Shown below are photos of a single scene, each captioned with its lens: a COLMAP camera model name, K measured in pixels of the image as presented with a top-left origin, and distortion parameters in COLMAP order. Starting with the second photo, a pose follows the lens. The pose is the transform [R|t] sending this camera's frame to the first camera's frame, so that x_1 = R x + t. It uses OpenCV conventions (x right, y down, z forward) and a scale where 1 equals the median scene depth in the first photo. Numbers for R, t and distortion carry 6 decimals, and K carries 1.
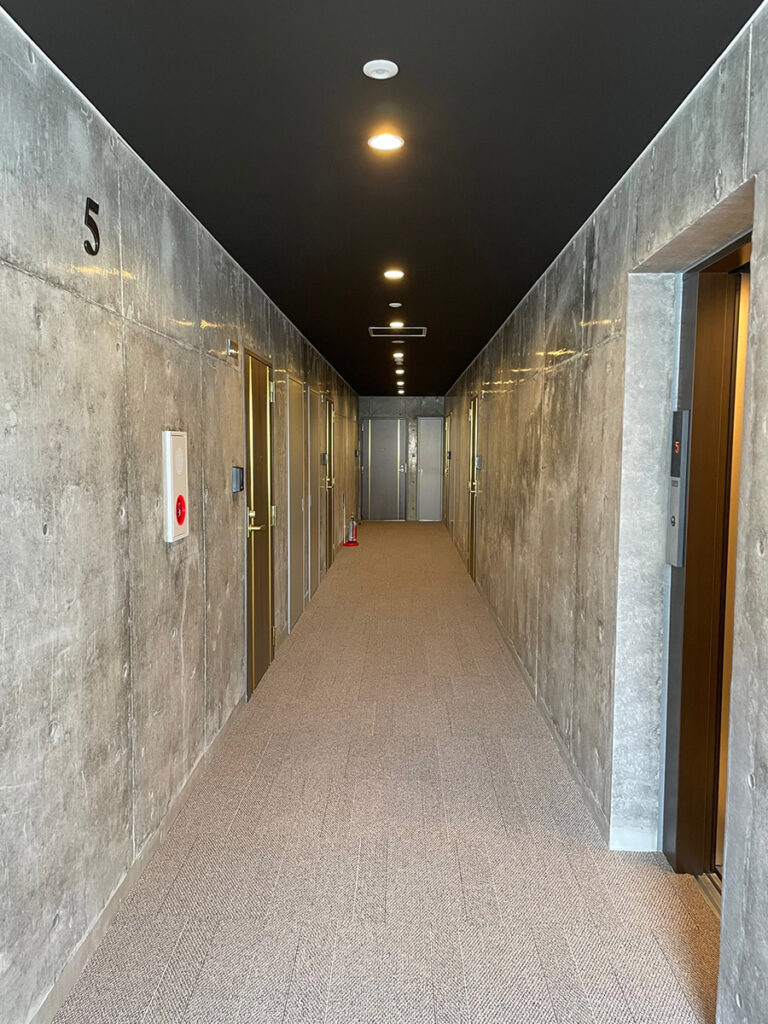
lens RADIAL K [[783.8, 0, 384.0], [0, 783.8, 512.0], [0, 0, 1]] dist [0.107244, -0.150545]
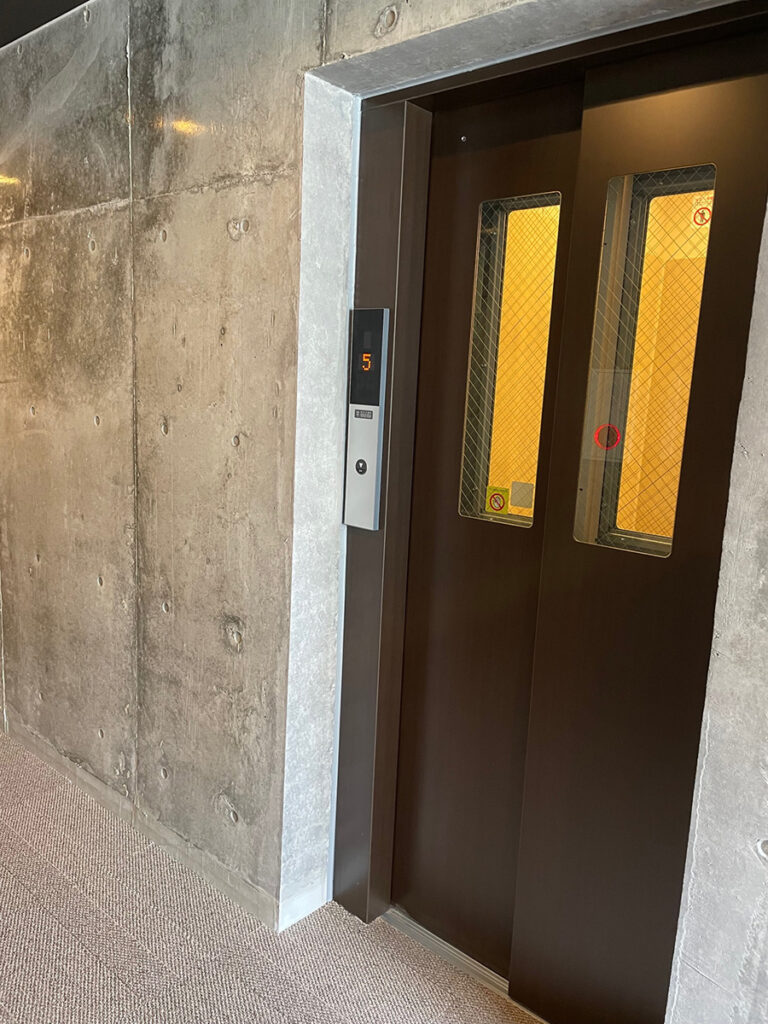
lens RADIAL K [[783.8, 0, 384.0], [0, 783.8, 512.0], [0, 0, 1]] dist [0.107244, -0.150545]
pose [[0.638647, -0.112047, 0.761298, -0.159026], [0.027403, 0.992026, 0.123017, -0.033196], [-0.769011, -0.057703, 0.636625, 0.511296]]
